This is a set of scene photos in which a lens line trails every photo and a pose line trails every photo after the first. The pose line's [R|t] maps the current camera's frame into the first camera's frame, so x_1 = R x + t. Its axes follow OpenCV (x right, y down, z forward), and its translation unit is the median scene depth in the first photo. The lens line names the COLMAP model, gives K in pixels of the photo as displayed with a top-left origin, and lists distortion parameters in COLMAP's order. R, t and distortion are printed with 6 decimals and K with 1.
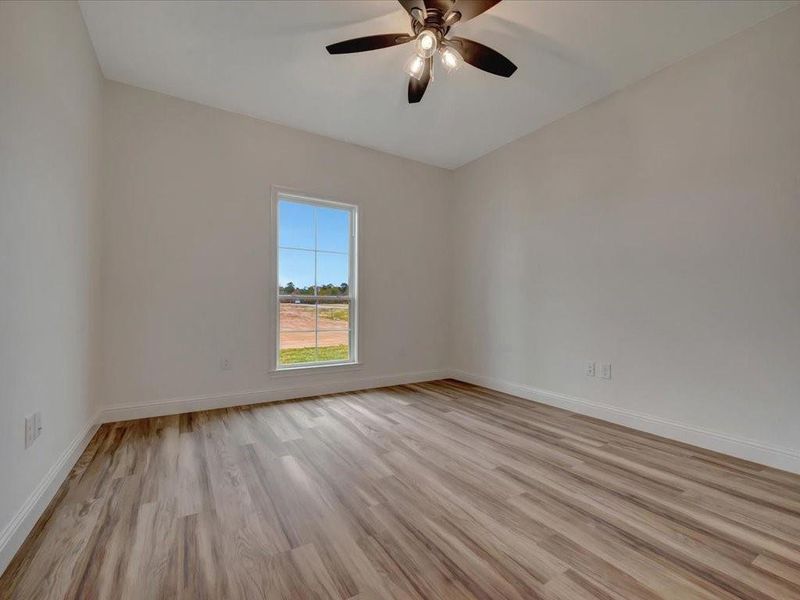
lens RADIAL K [[366.2, 0, 402.3], [0, 366.2, 300.5], [0, 0, 1]] dist [0.000354, -0.000693]
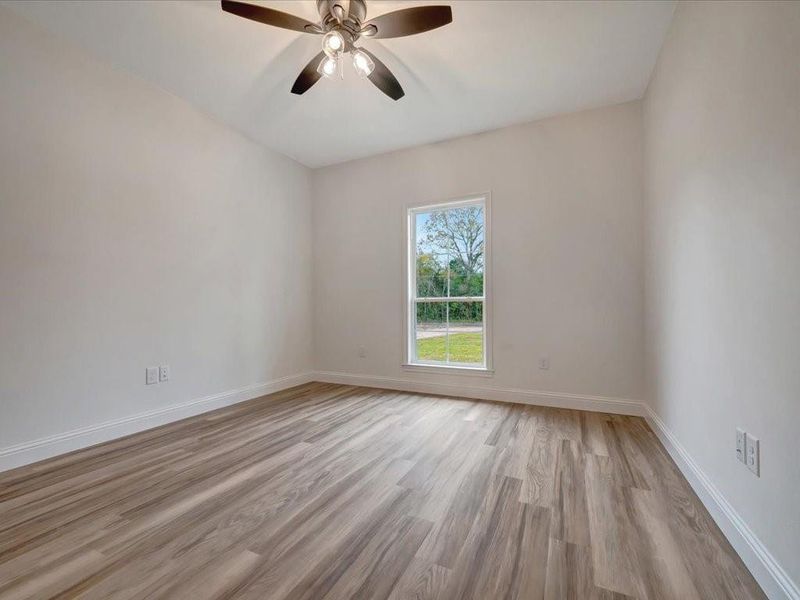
lens RADIAL K [[366.2, 0, 402.3], [0, 366.2, 300.5], [0, 0, 1]] dist [0.000354, -0.000693]
pose [[0.540606, -0.018179, -0.841080, 0.599312], [0.017010, 0.999798, -0.010676, 0.004932], [0.841104, -0.008535, 0.540806, 0.370612]]
